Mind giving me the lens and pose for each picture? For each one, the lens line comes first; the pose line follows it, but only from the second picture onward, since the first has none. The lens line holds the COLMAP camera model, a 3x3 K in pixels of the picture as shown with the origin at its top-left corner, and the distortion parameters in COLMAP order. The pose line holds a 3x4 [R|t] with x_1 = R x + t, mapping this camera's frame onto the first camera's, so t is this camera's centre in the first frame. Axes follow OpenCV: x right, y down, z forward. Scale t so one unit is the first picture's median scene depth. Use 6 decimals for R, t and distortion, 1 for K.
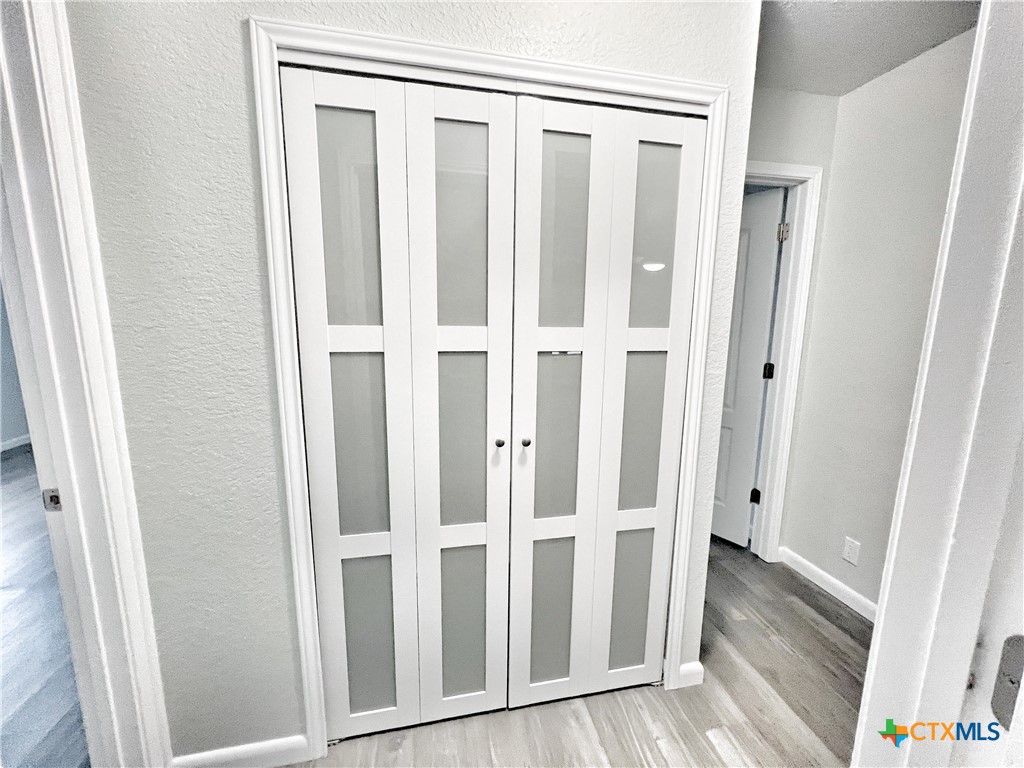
lens RADIAL K [[411.7, 0, 515.7], [0, 411.7, 383.6], [0, 0, 1]] dist [0.002009, -0.000003]
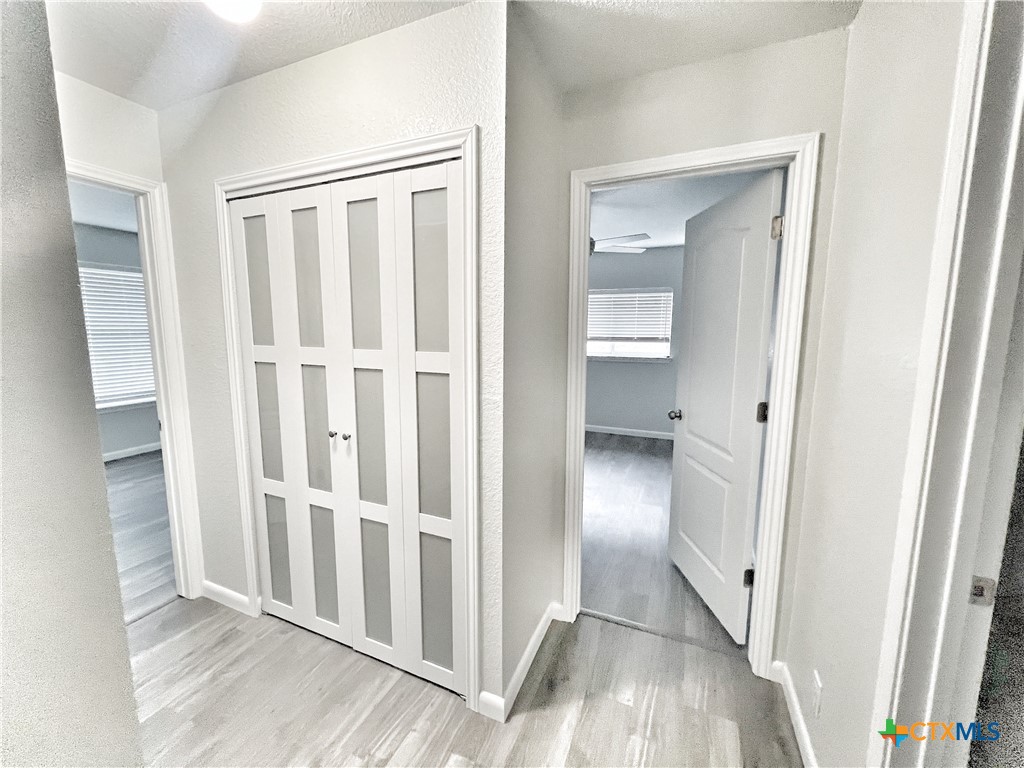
lens RADIAL K [[411.7, 0, 514.6], [0, 411.7, 385.6], [0, 0, 1]] dist [0.002009, -0.000003]
pose [[0.813179, 0.070803, -0.577690, 1.143389], [-0.092731, 0.995655, -0.008503, -0.054077], [0.574578, 0.060484, 0.816212, 0.221425]]
